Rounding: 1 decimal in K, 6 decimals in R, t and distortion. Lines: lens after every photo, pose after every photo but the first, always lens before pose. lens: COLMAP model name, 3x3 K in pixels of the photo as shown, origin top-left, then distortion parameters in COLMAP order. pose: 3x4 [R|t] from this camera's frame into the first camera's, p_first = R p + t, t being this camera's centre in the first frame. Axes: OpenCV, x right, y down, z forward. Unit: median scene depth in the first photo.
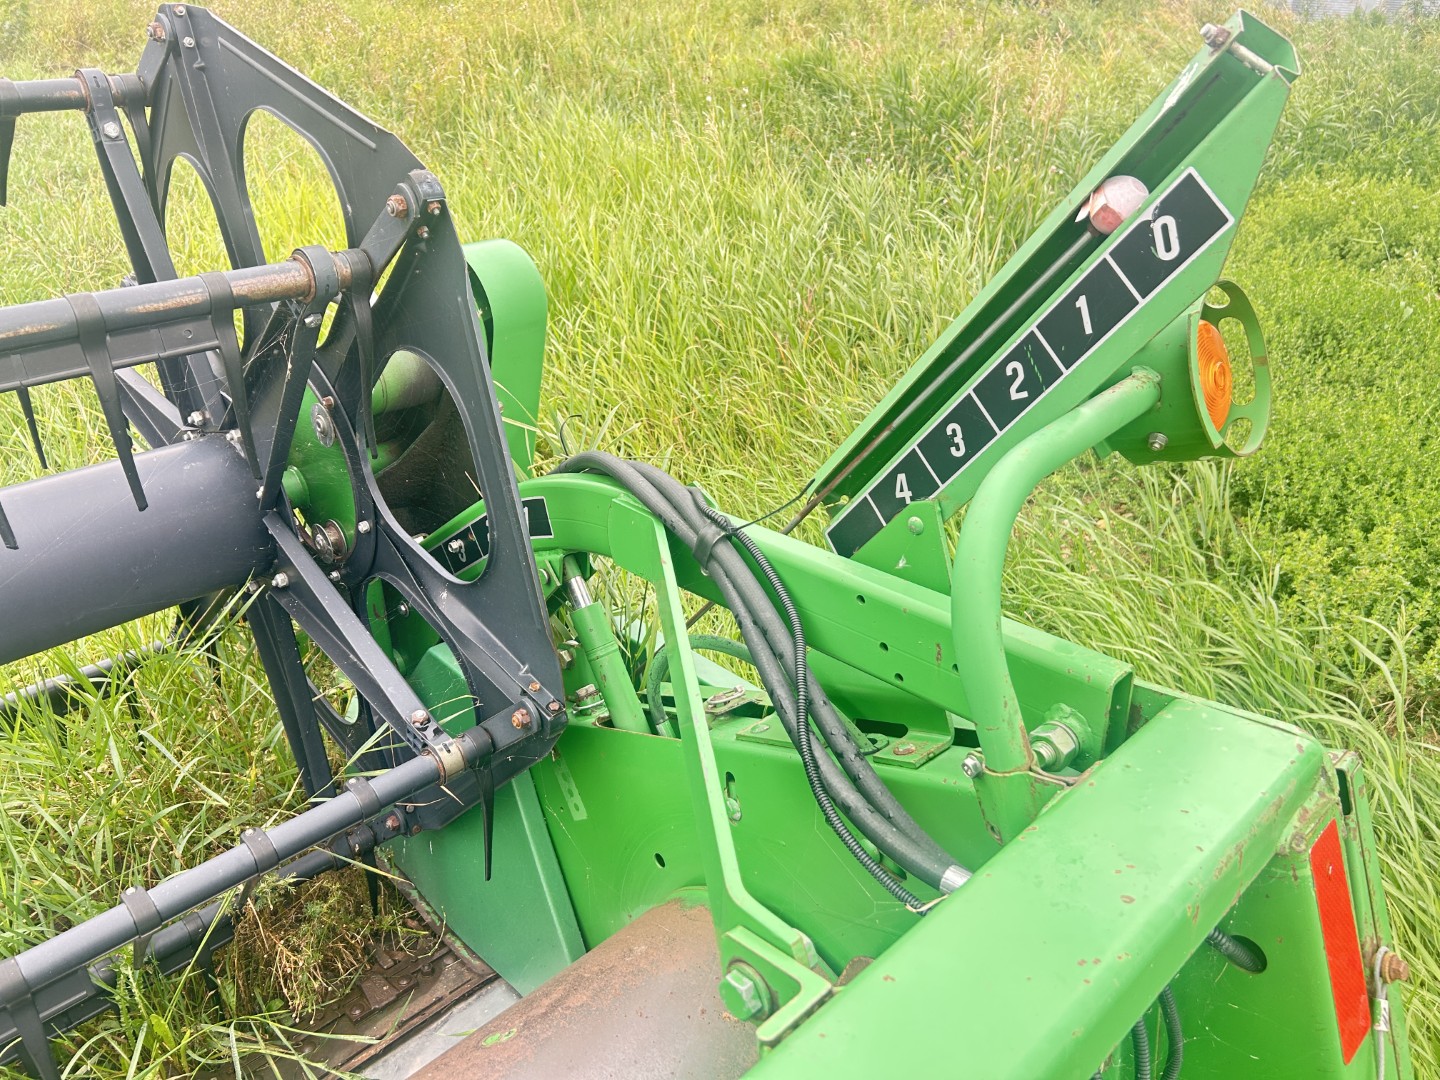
lens RADIAL K [[1090.8, 0, 720.0], [0, 1090.8, 540.0], [0, 0, 1]] dist [0.014172, 0.000526]
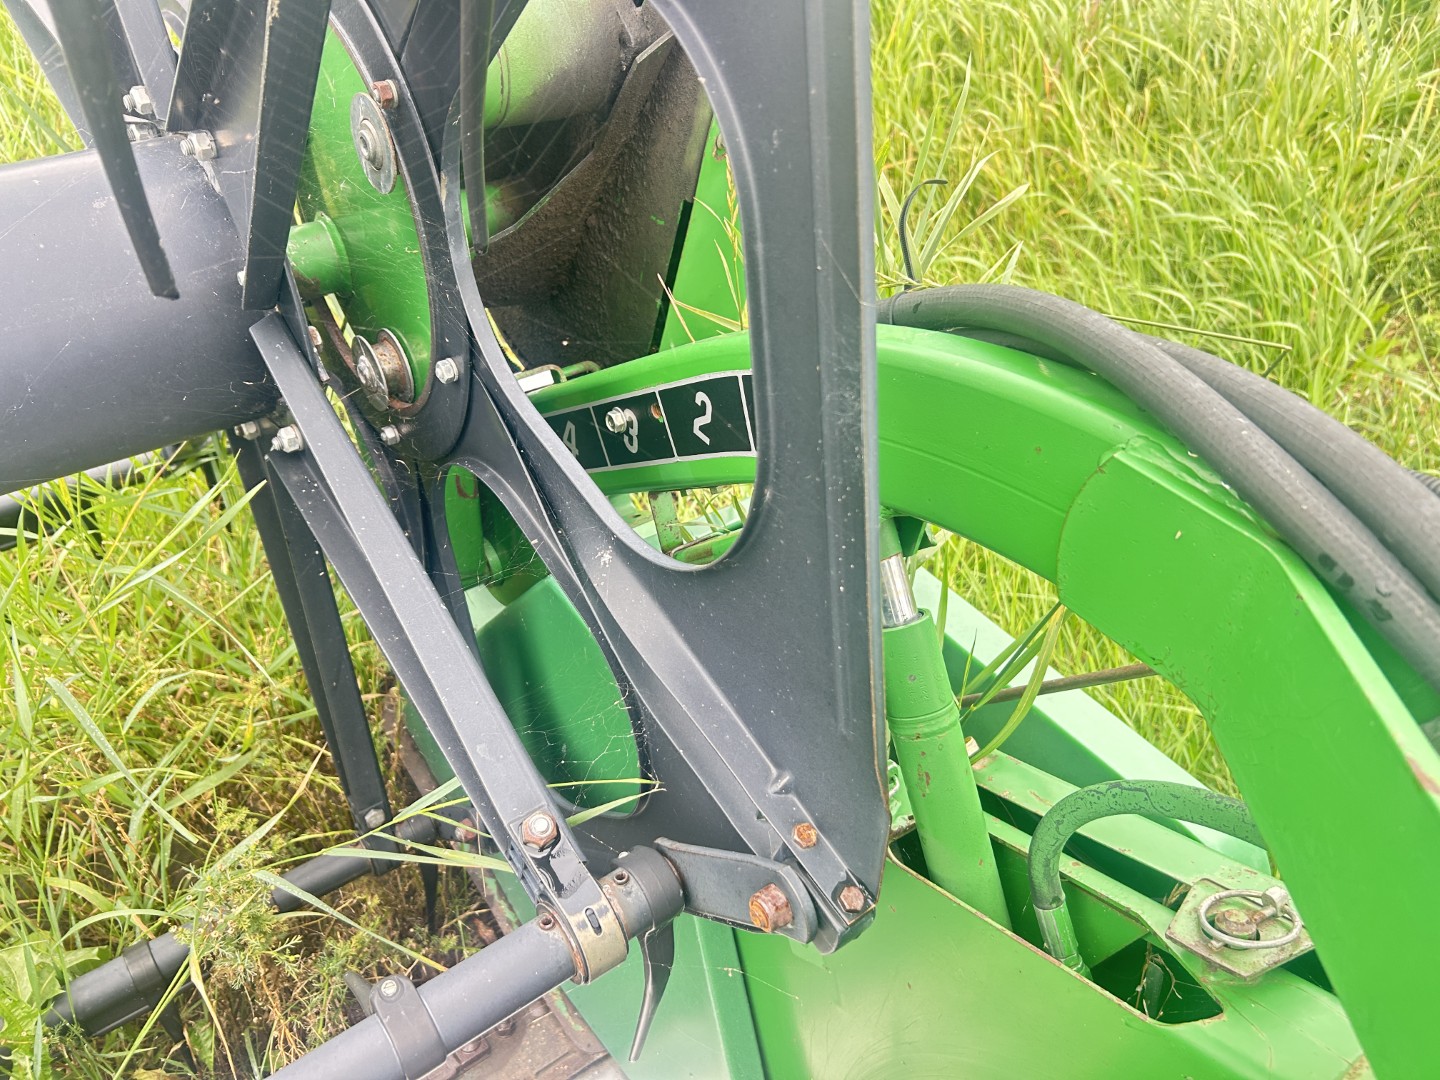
lens RADIAL K [[1090.8, 0, 720.0], [0, 1090.8, 540.0], [0, 0, 1]] dist [0.014172, 0.000526]
pose [[0.990324, 0.128677, -0.051965, -0.168649], [-0.113748, 0.967183, 0.227196, -0.064109], [0.079494, -0.219086, 0.972462, 0.514881]]
